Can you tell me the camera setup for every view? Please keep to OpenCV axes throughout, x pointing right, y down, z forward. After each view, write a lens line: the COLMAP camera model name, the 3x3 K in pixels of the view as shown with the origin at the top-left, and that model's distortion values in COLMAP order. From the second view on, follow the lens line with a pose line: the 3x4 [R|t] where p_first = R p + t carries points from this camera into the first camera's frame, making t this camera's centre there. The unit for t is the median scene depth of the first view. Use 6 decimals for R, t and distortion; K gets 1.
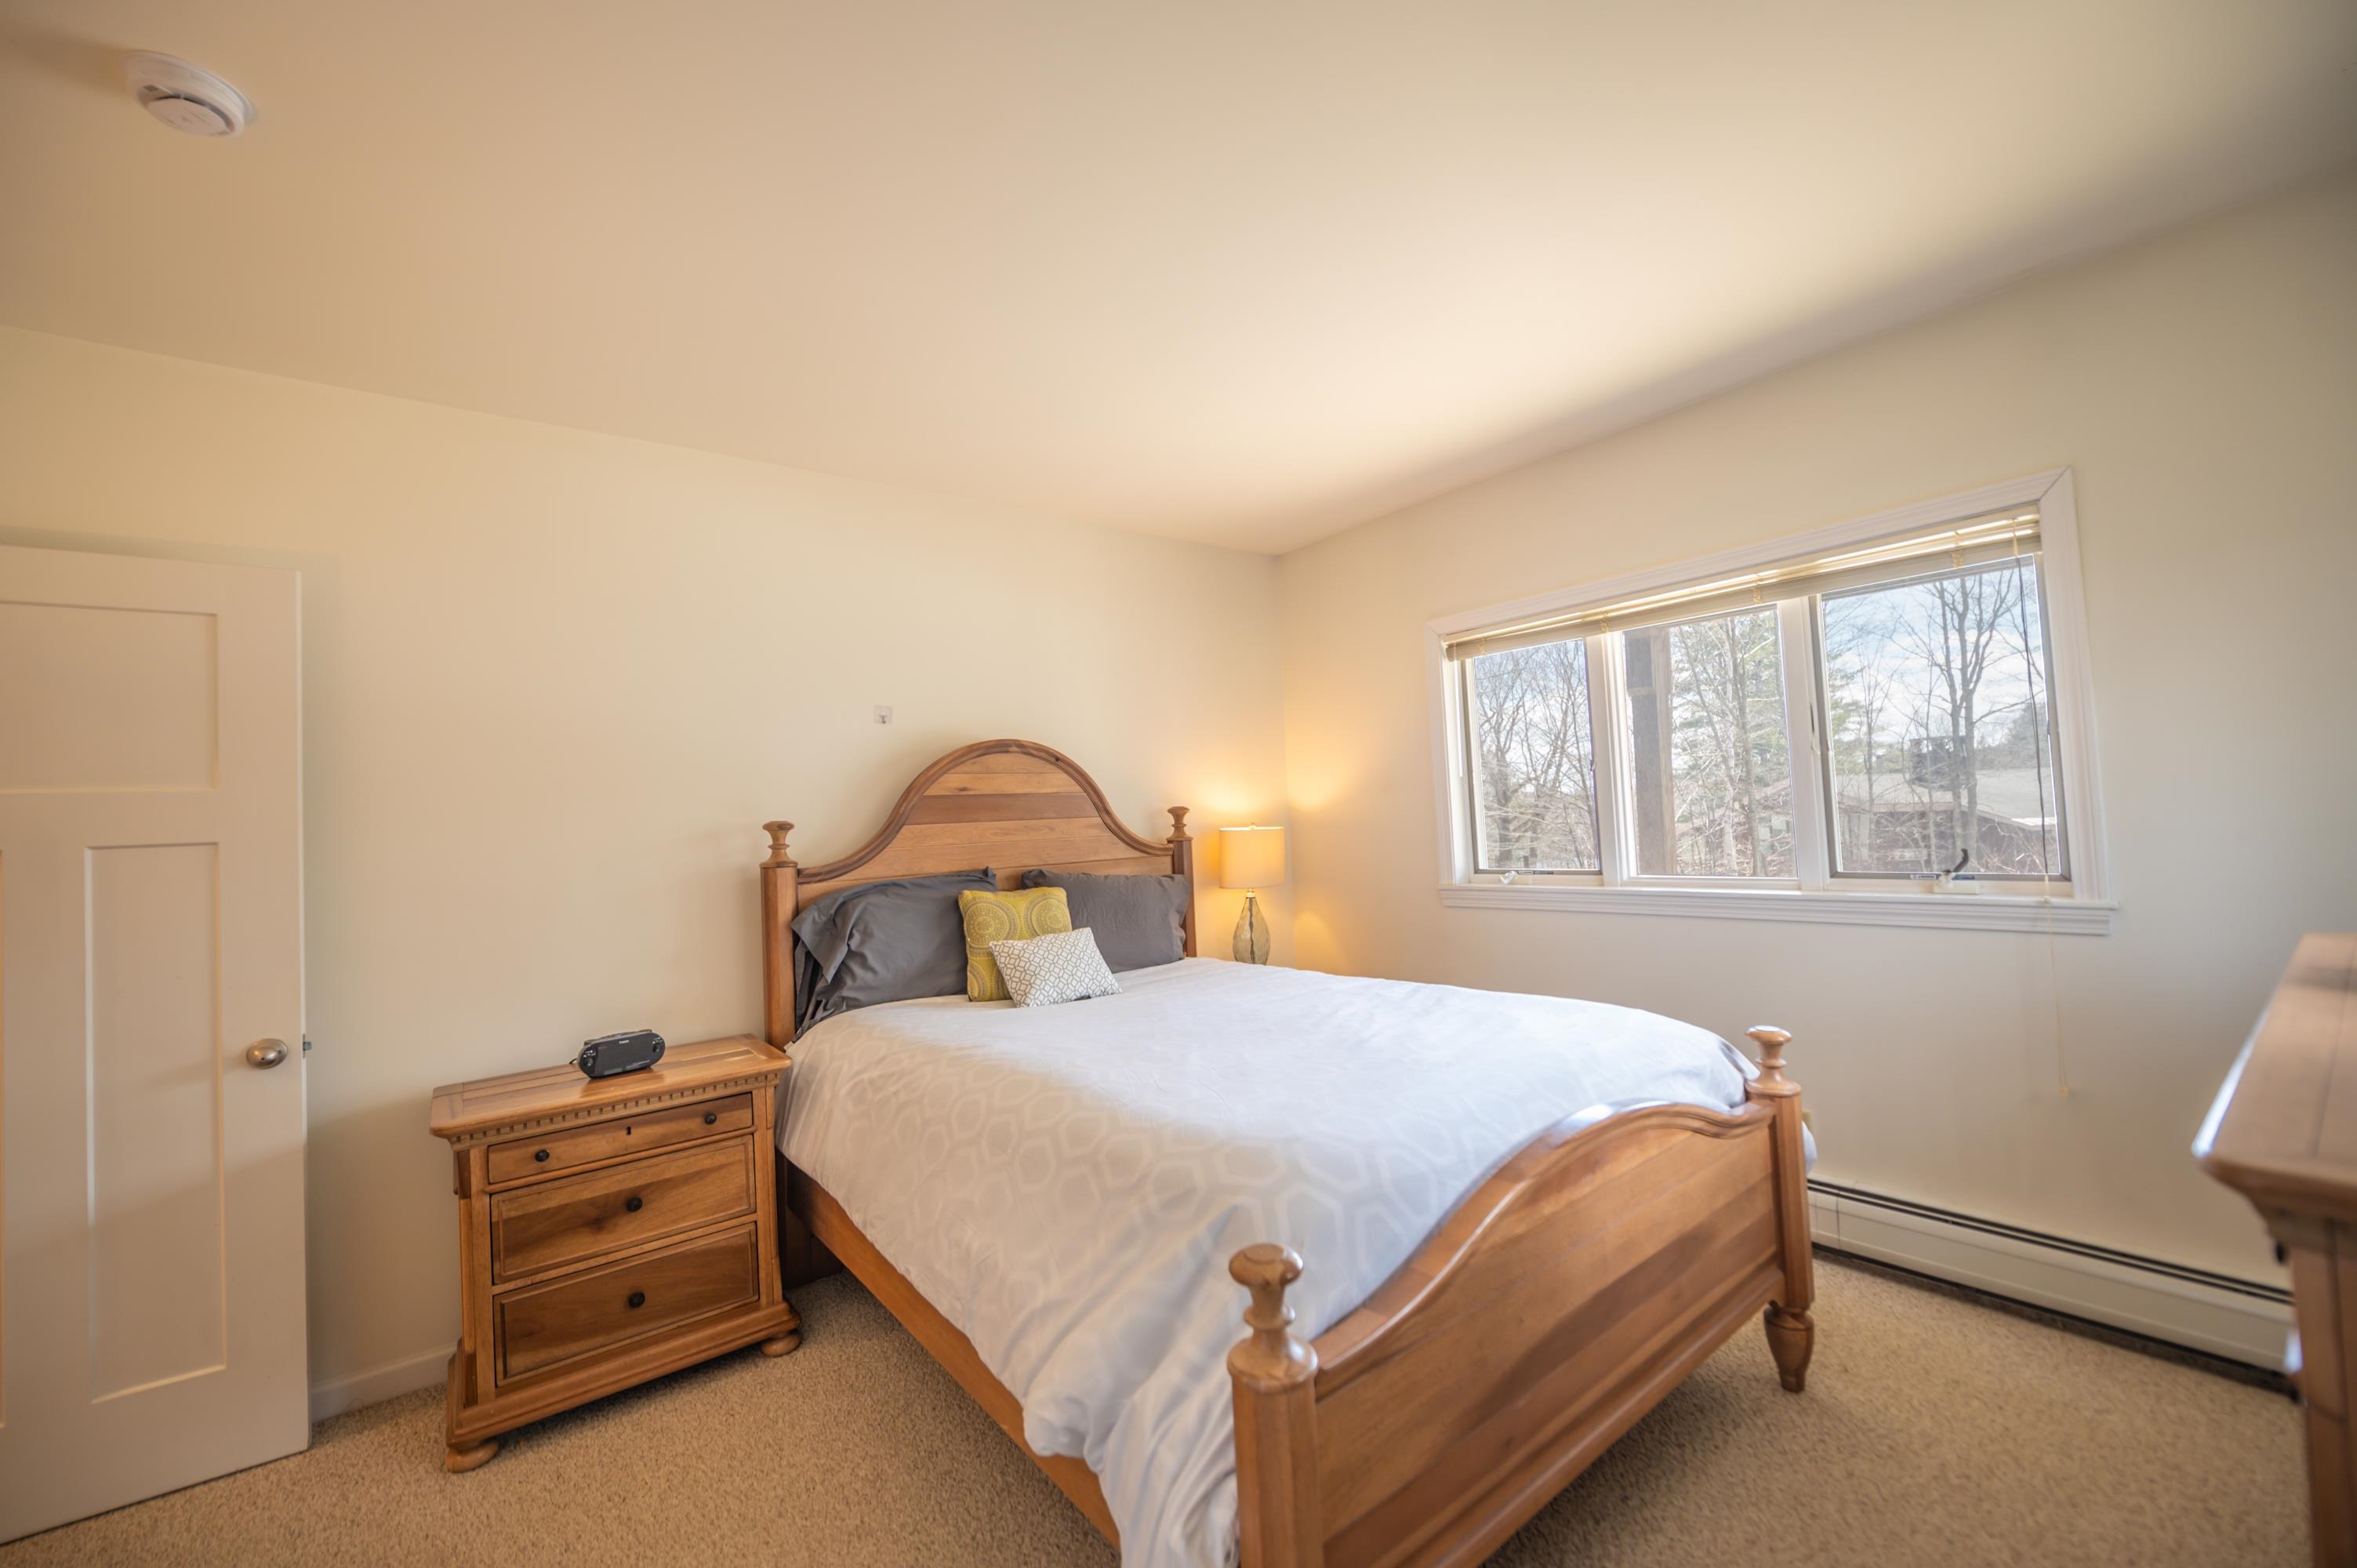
lens RADIAL K [[931.4, 0, 1157.6], [0, 931.4, 775.7], [0, 0, 1]] dist [-0.003070, -0.000246]
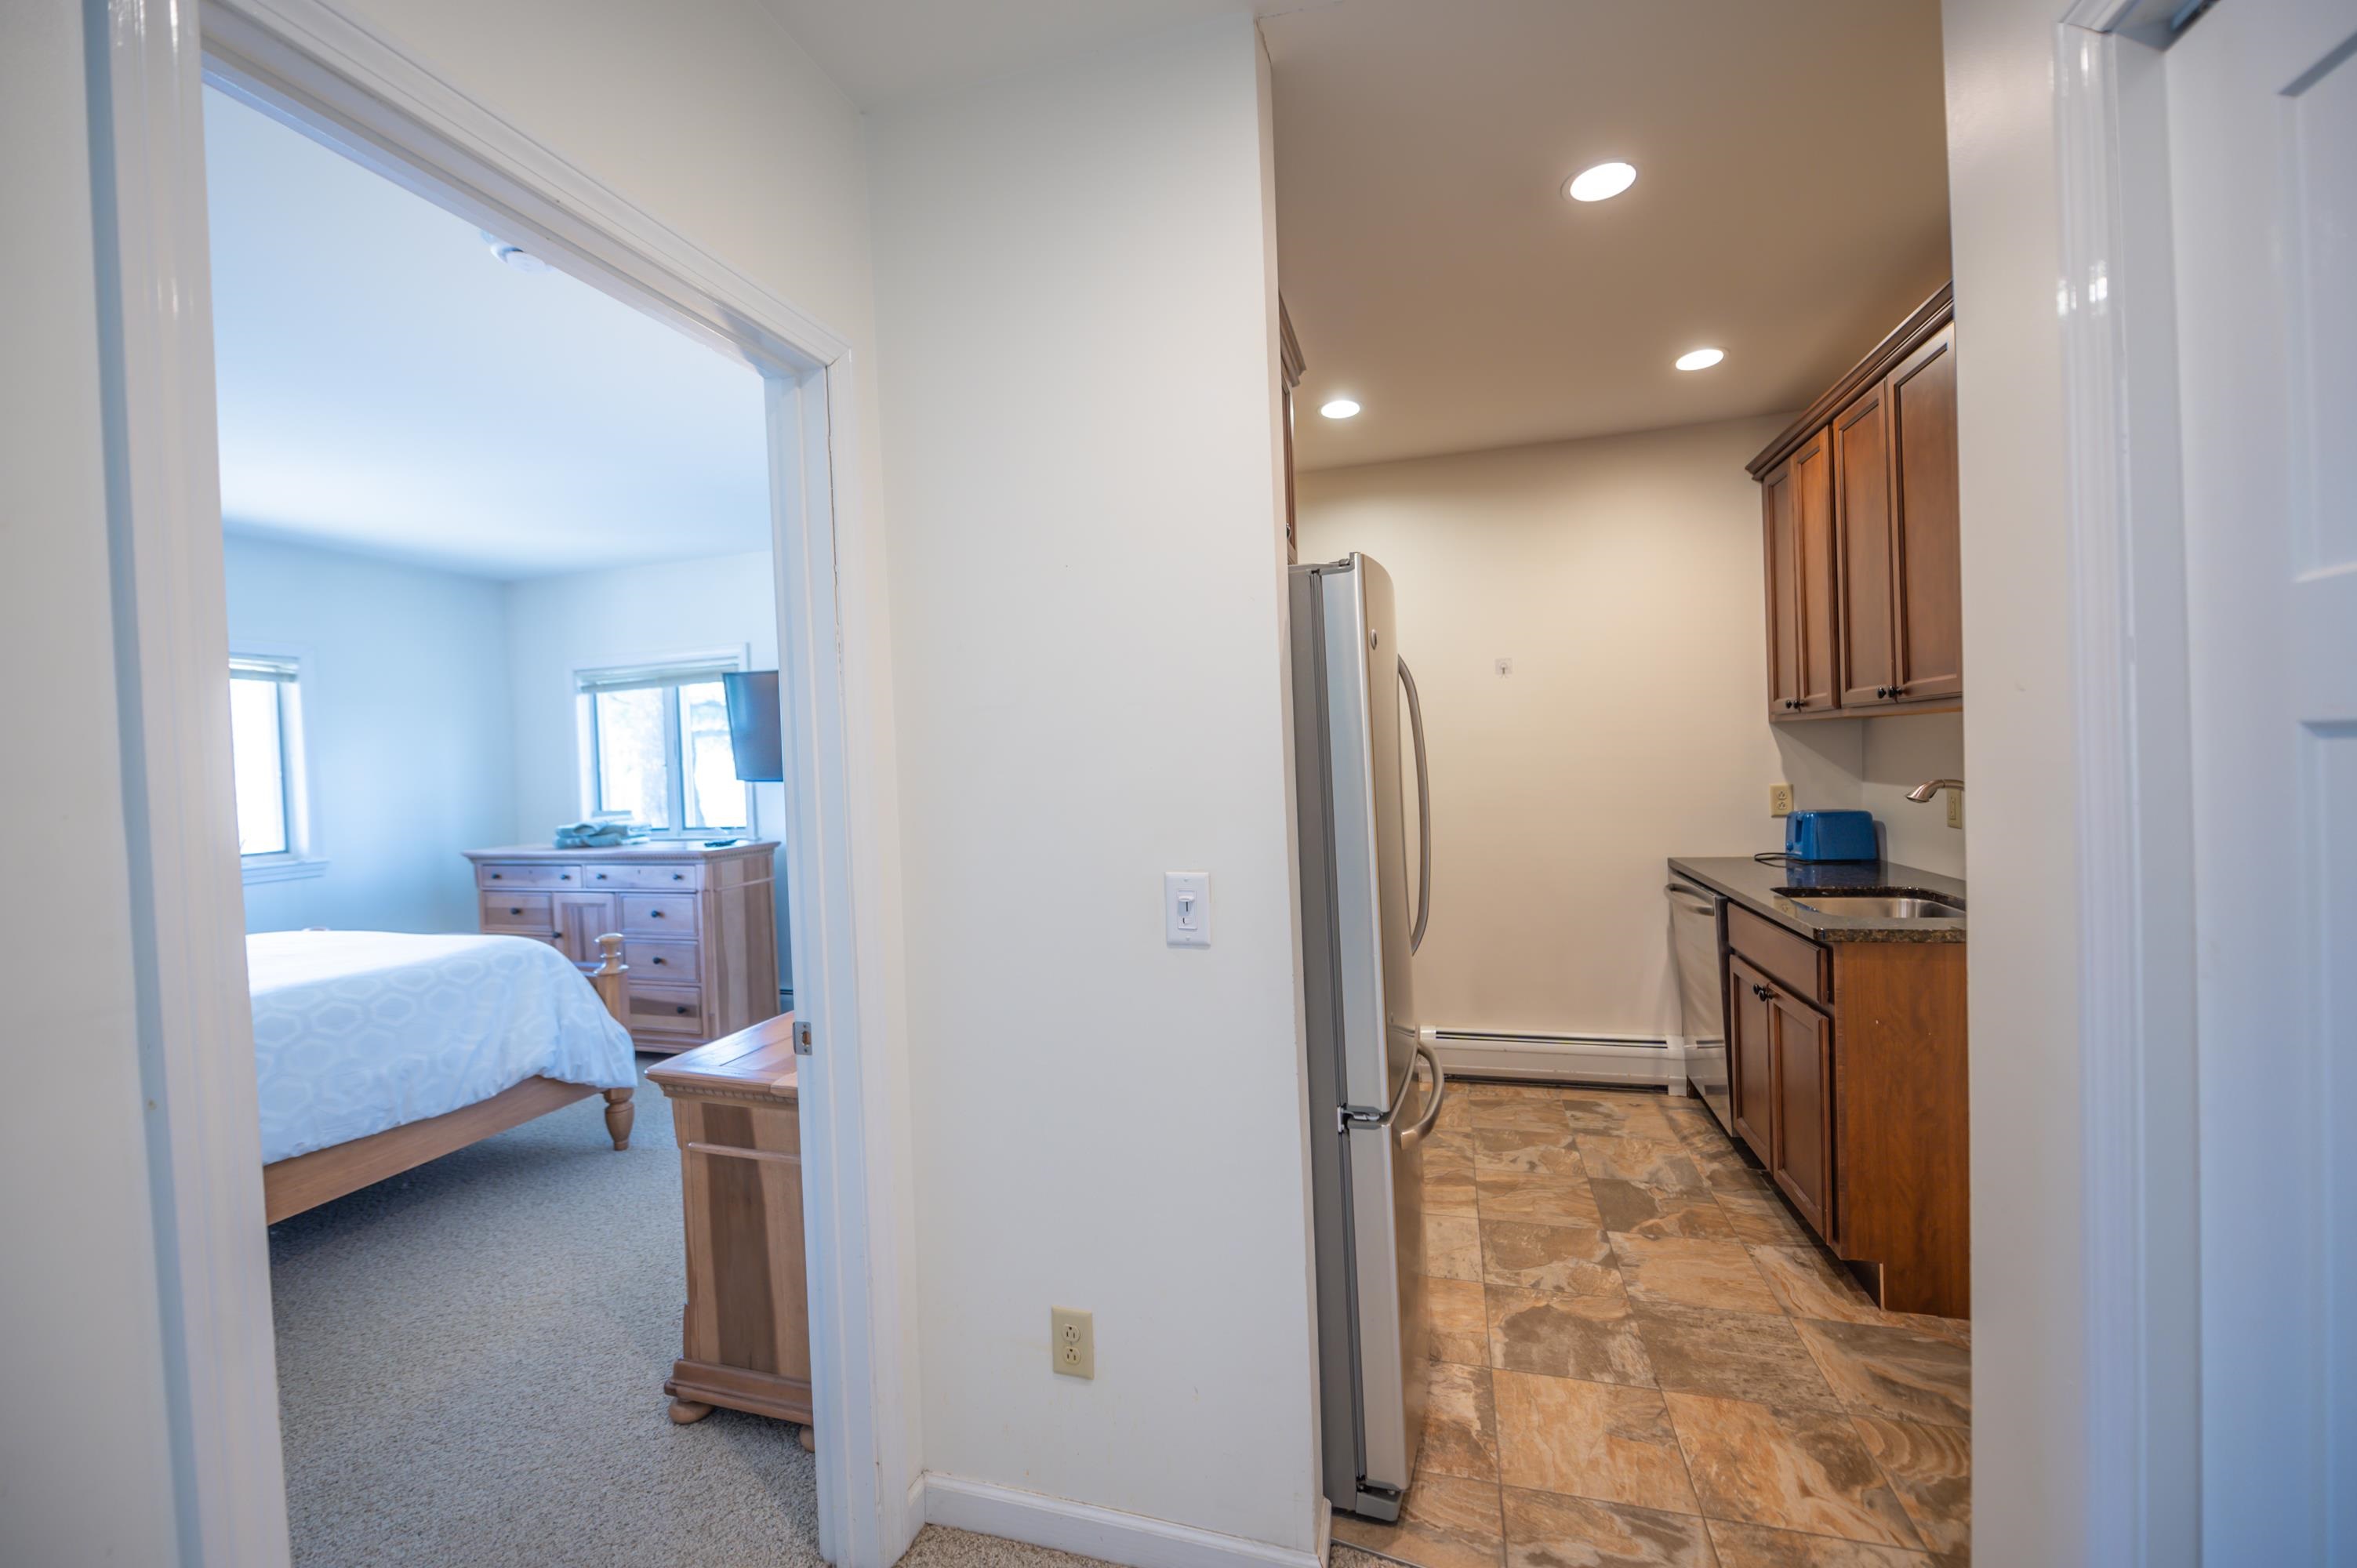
lens RADIAL K [[931.4, 0, 1157.6], [0, 931.4, 775.7], [0, 0, 1]] dist [-0.003070, -0.000246]
pose [[-0.587297, 0.061577, 0.807026, -1.435311], [0.033612, 0.998097, -0.051695, 0.095635], [-0.808673, -0.003235, -0.588249, 0.573984]]
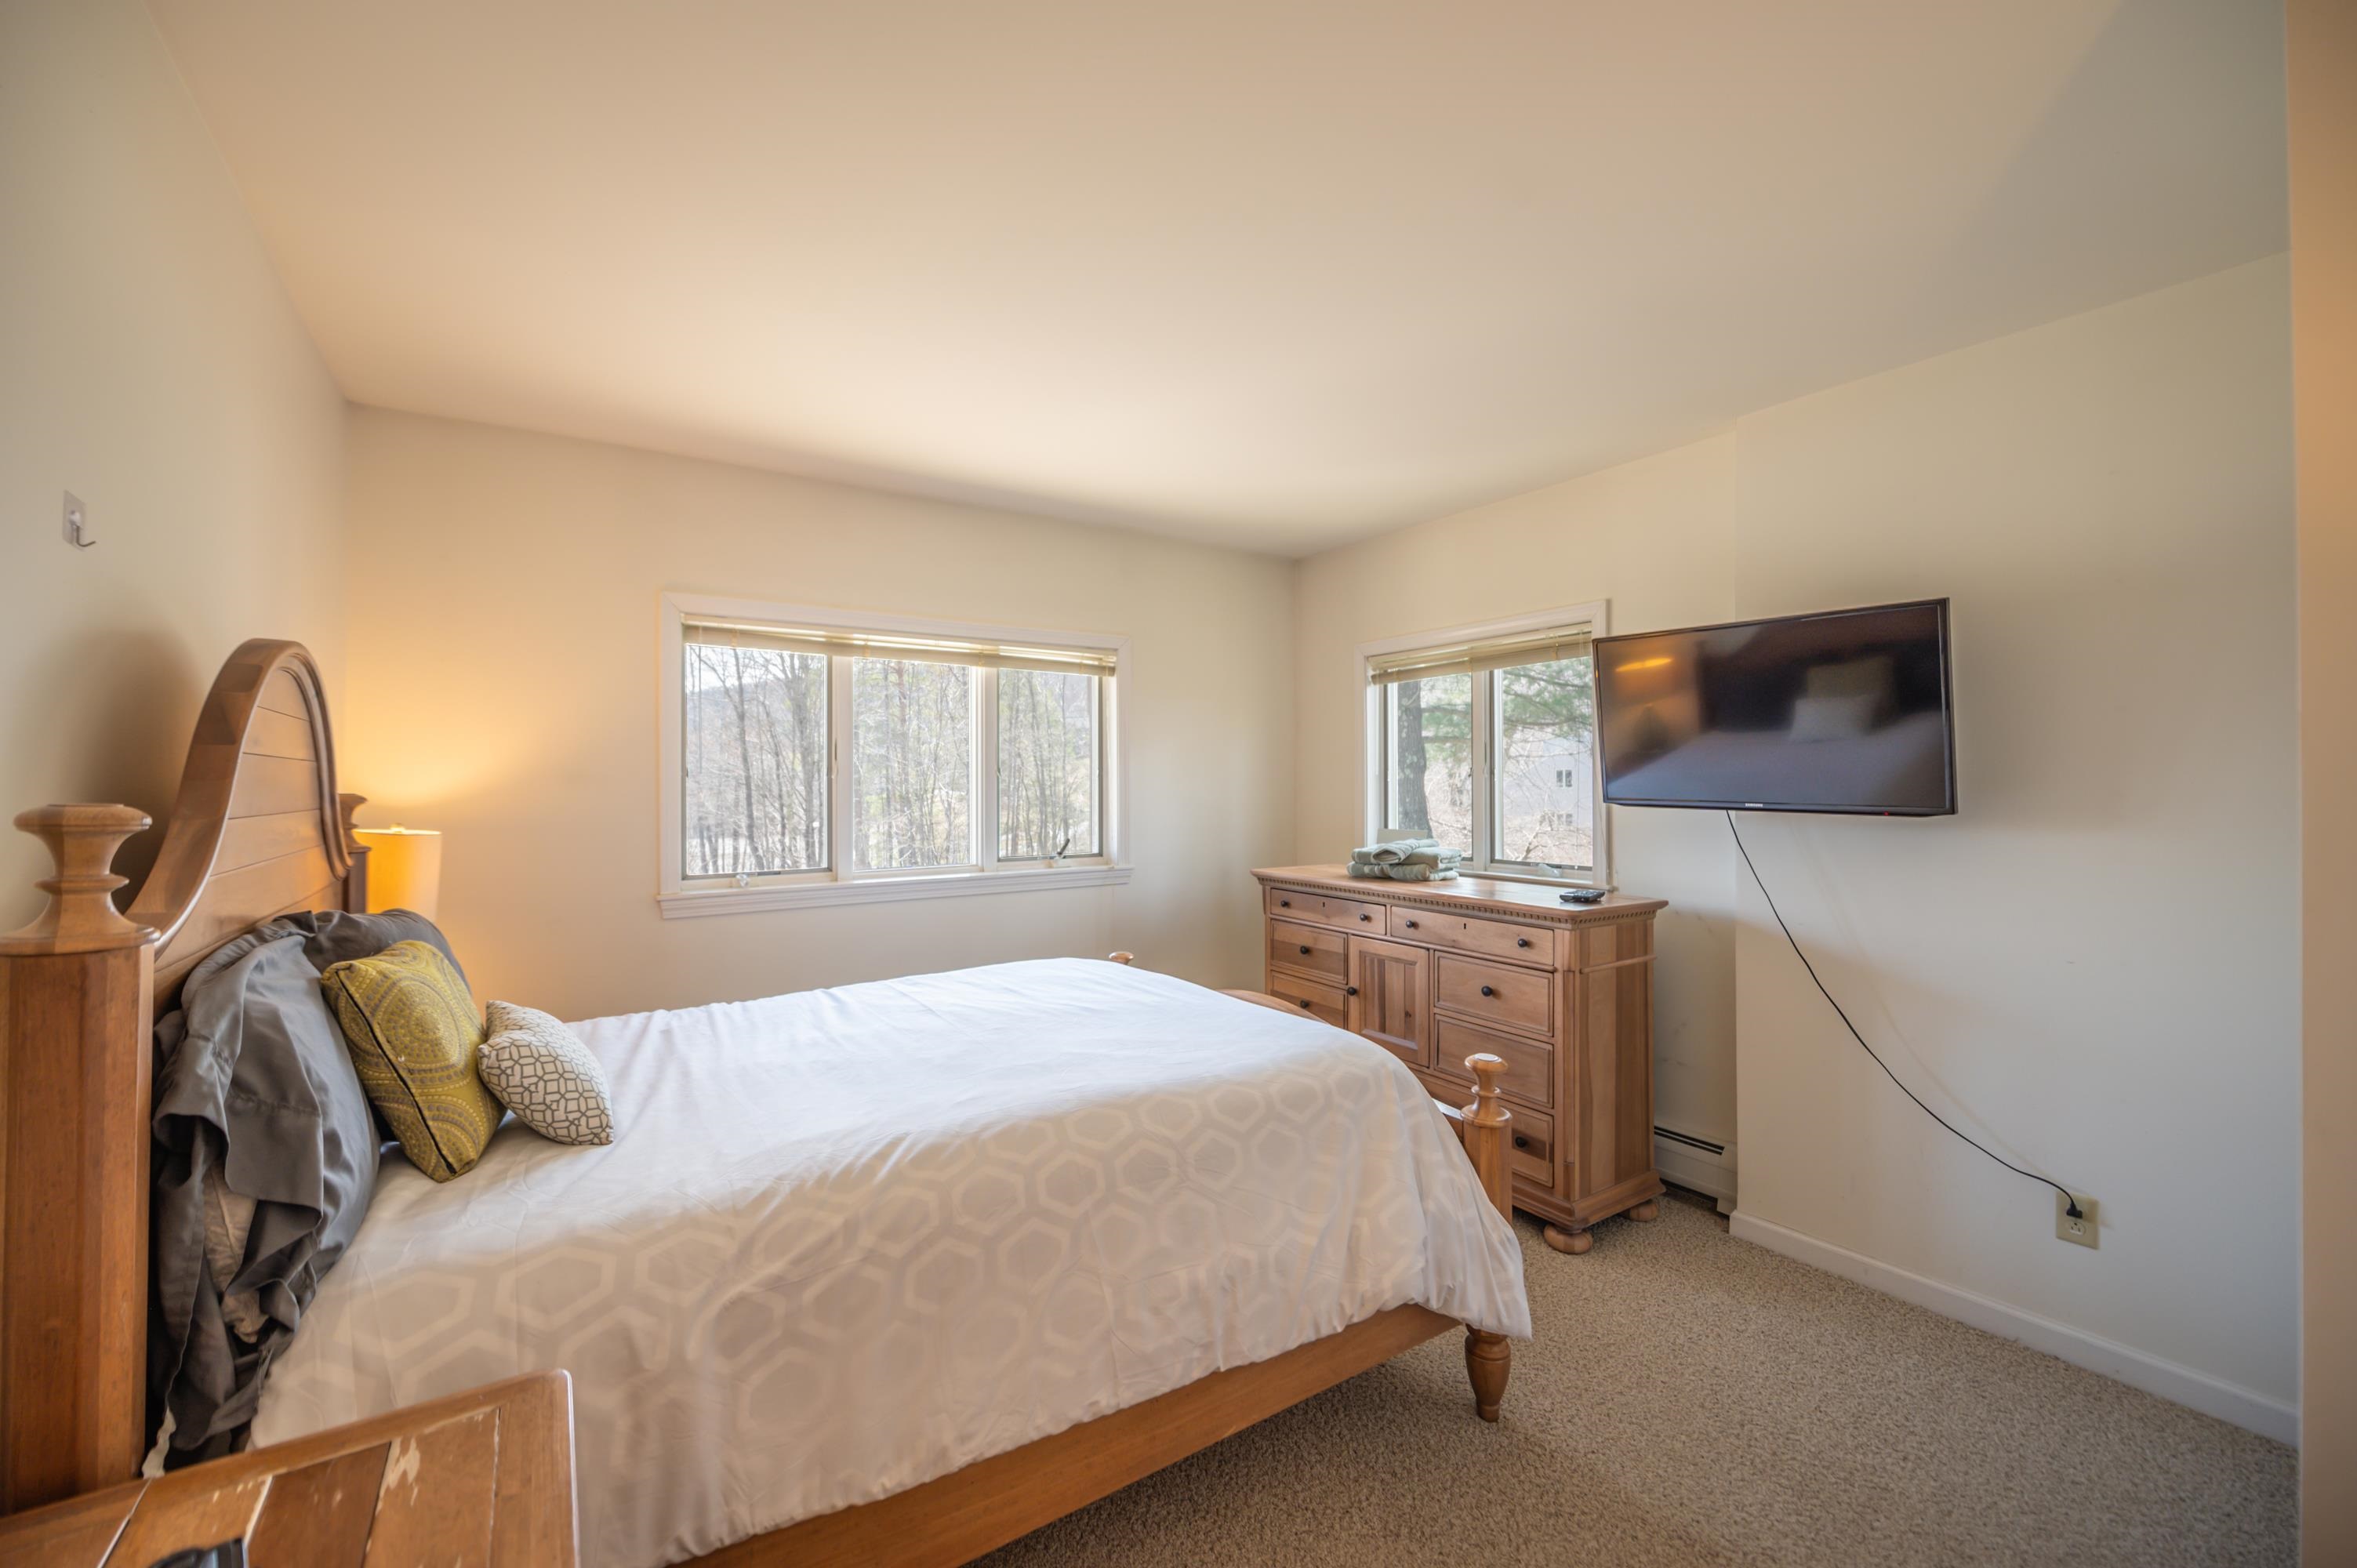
lens RADIAL K [[931.4, 0, 1157.6], [0, 931.4, 775.7], [0, 0, 1]] dist [-0.003070, -0.000246]
pose [[0.063773, 0.061519, 0.996067, -0.744278], [-0.046908, 0.997180, -0.058584, 0.048202], [-0.996861, -0.042988, 0.066478, 0.660166]]
